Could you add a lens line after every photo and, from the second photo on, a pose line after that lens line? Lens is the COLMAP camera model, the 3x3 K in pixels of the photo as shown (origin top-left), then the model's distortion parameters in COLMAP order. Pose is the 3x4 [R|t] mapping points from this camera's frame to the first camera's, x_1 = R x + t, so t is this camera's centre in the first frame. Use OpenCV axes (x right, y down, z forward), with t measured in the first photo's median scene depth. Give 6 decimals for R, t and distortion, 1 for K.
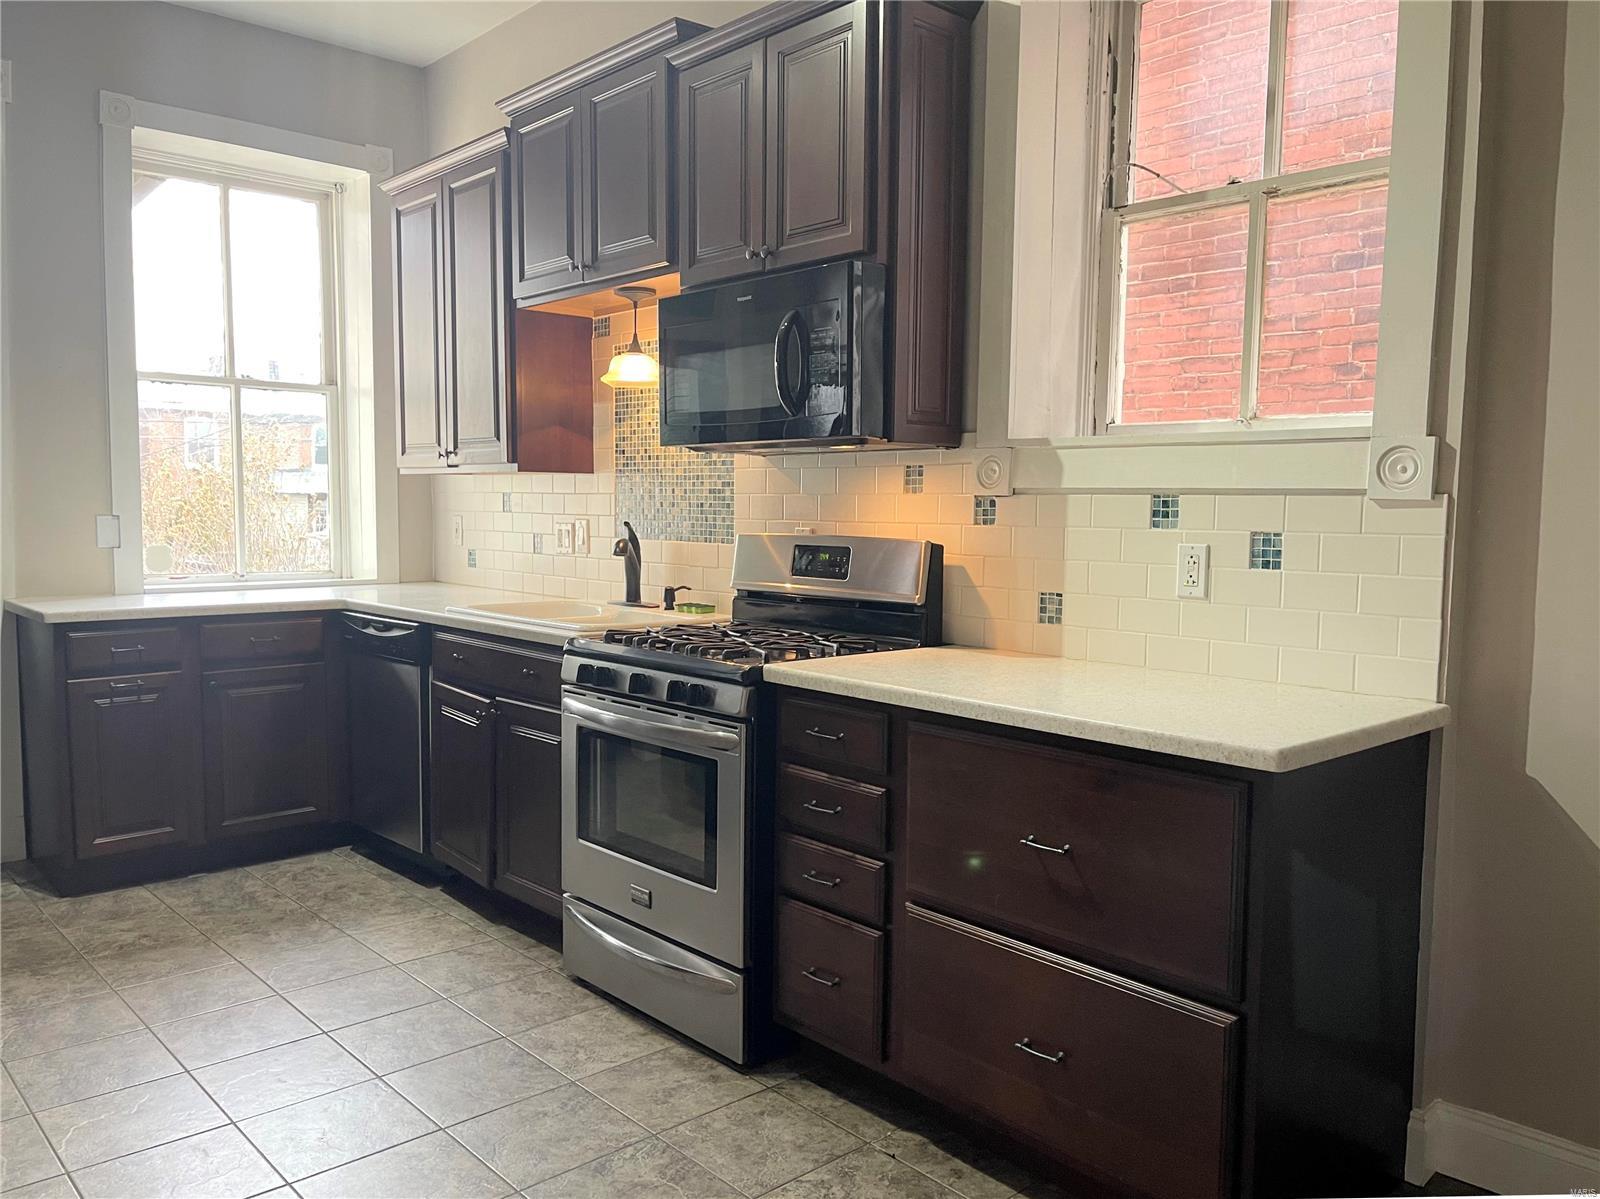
lens RADIAL K [[1238.3, 0, 799.6], [0, 1238.3, 624.8], [0, 0, 1]] dist [0.066799, -0.000115]
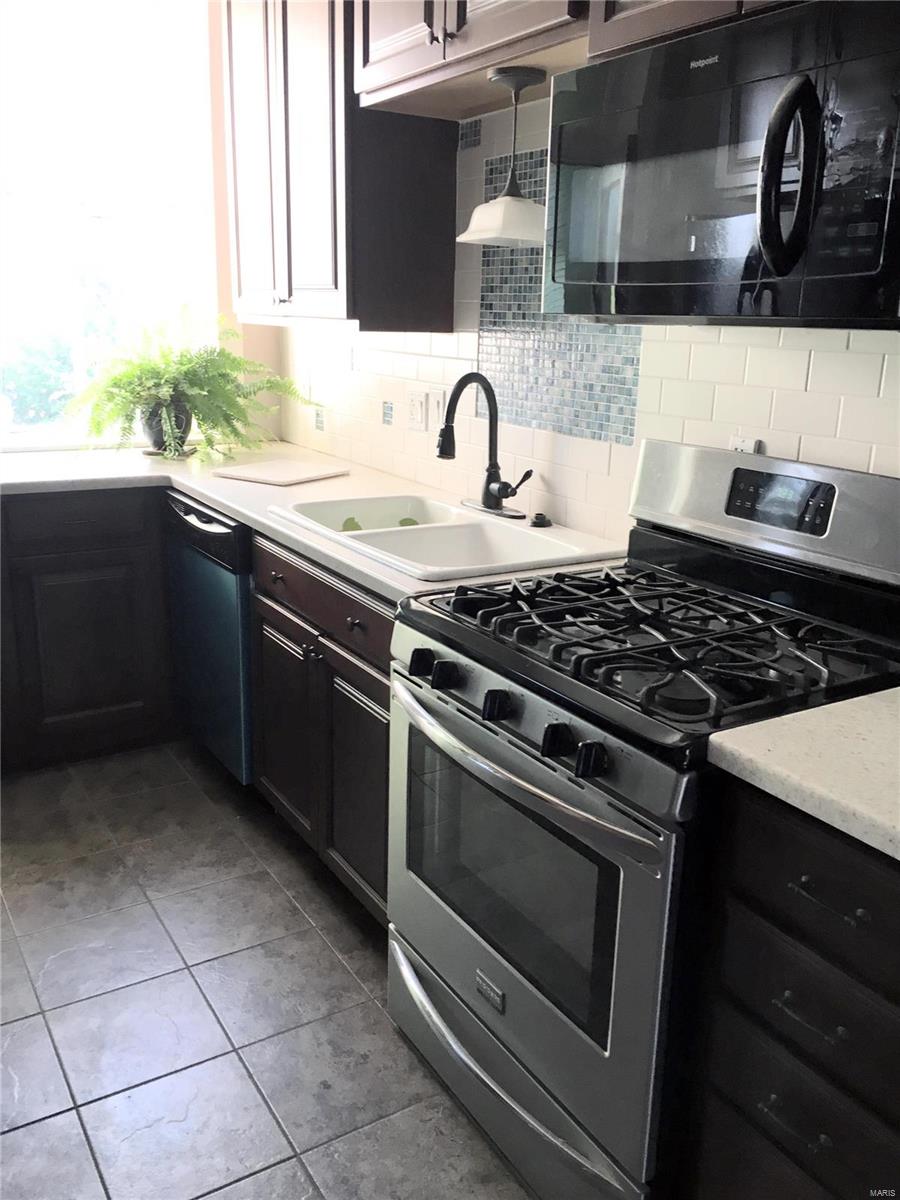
lens RADIAL K [[1033.3, 0, 450.0], [0, 1033.3, 600.0], [0, 0, 1]] dist [0.080675, -0.002759]
pose [[0.983924, 0.062159, -0.167423, -0.051056], [-0.032063, 0.983725, 0.176795, -0.080211], [0.175687, -0.168585, 0.969904, 0.366487]]
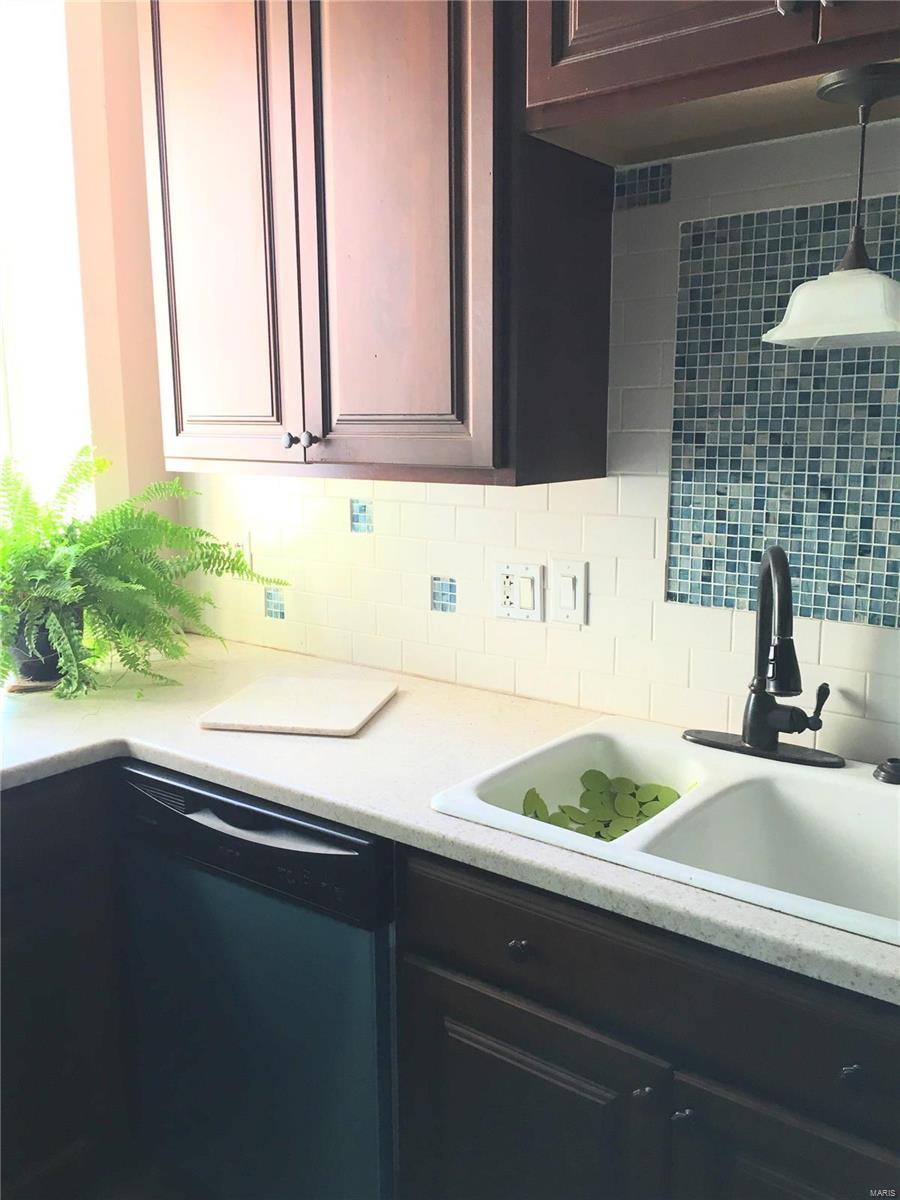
lens RADIAL K [[1033.3, 0, 450.0], [0, 1033.3, 600.0], [0, 0, 1]] dist [0.080675, -0.002759]
pose [[0.981966, -0.047601, 0.182966, -0.357911], [0.032633, 0.995934, 0.083968, -0.123955], [-0.186219, -0.076483, 0.979527, 0.657562]]
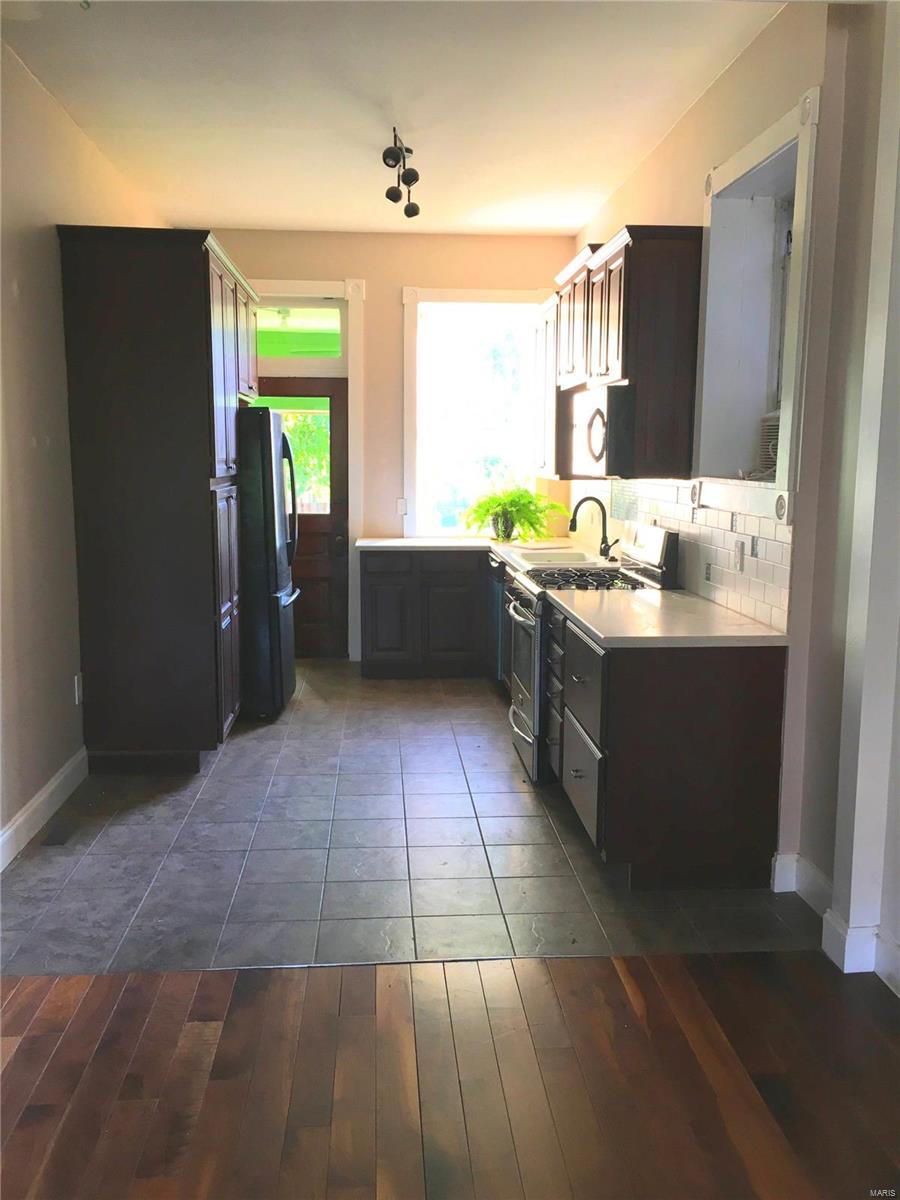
lens RADIAL K [[1033.3, 0, 450.0], [0, 1033.3, 600.0], [0, 0, 1]] dist [0.080675, -0.002759]
pose [[0.792748, 0.079717, -0.604314, 0.630995], [-0.055341, 0.996730, 0.058884, -0.031149], [0.607032, -0.013236, 0.794567, -0.333448]]
